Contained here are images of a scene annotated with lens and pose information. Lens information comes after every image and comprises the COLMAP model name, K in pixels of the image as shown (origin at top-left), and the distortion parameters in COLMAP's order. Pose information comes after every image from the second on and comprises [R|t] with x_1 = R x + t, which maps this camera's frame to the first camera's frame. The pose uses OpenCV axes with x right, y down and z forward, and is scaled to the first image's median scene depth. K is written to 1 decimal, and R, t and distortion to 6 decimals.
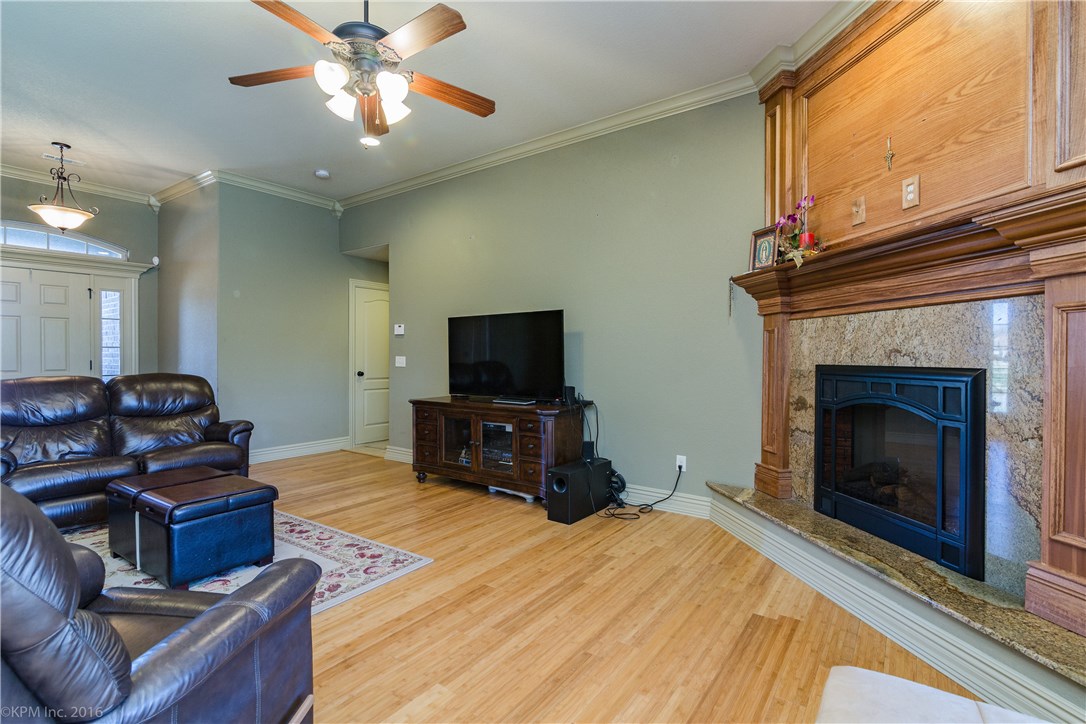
lens RADIAL K [[501.8, 0, 534.2], [0, 501.8, 357.8], [0, 0, 1]] dist [-0.000303, -0.000070]
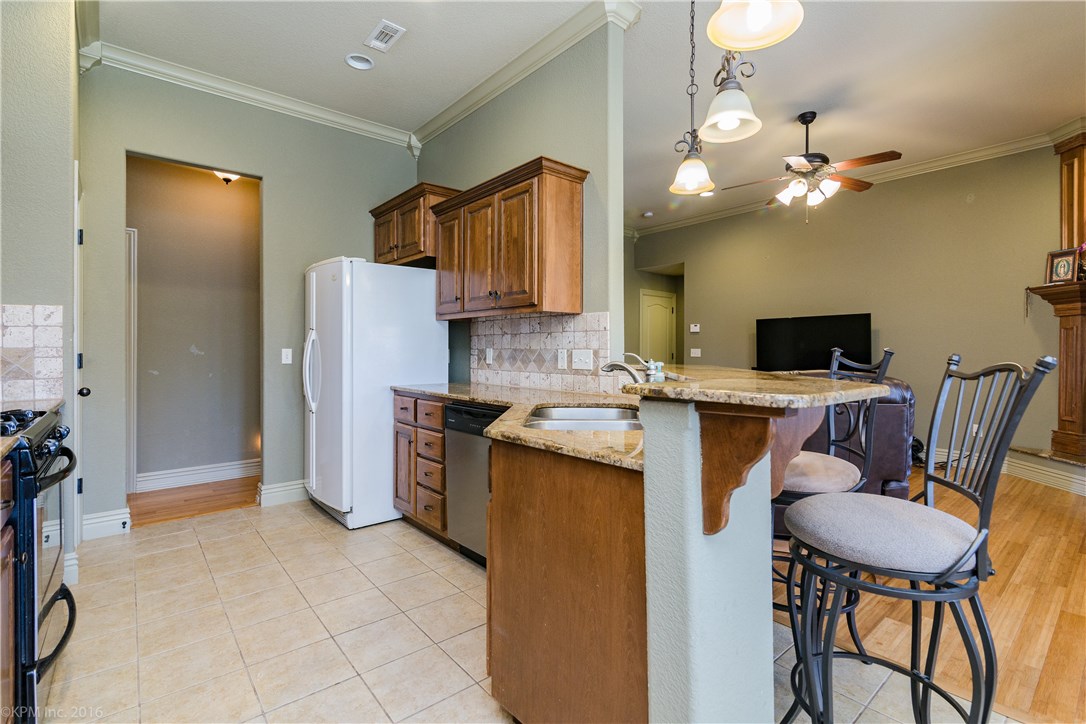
lens RADIAL K [[501.8, 0, 558.0], [0, 501.8, 347.9], [0, 0, 1]] dist [-0.000303, -0.000070]
pose [[0.976569, 0.001318, -0.215199, -0.536631], [-0.003466, 0.999948, -0.009602, 0.013991], [0.215175, 0.010123, 0.976523, -0.553448]]
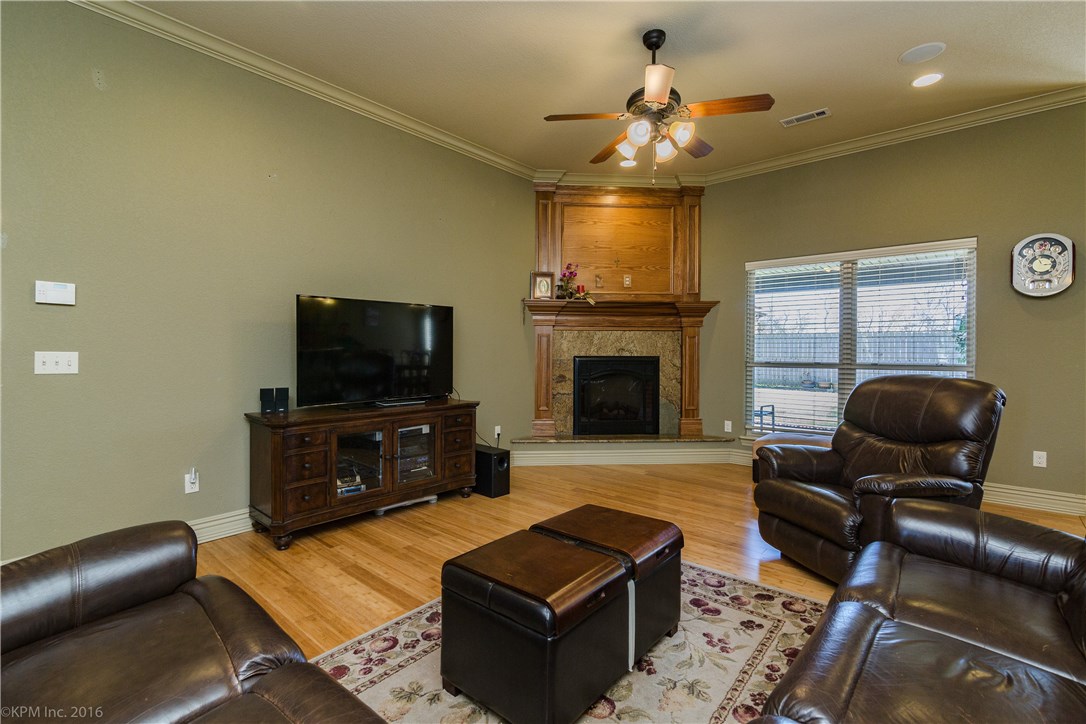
lens RADIAL K [[501.8, 0, 541.2], [0, 501.8, 363.9], [0, 0, 1]] dist [-0.000303, -0.000070]
pose [[0.082866, -0.020866, 0.996342, -1.104486], [0.005589, 0.999775, 0.020473, 0.002930], [-0.996545, 0.003872, 0.082964, 0.829888]]
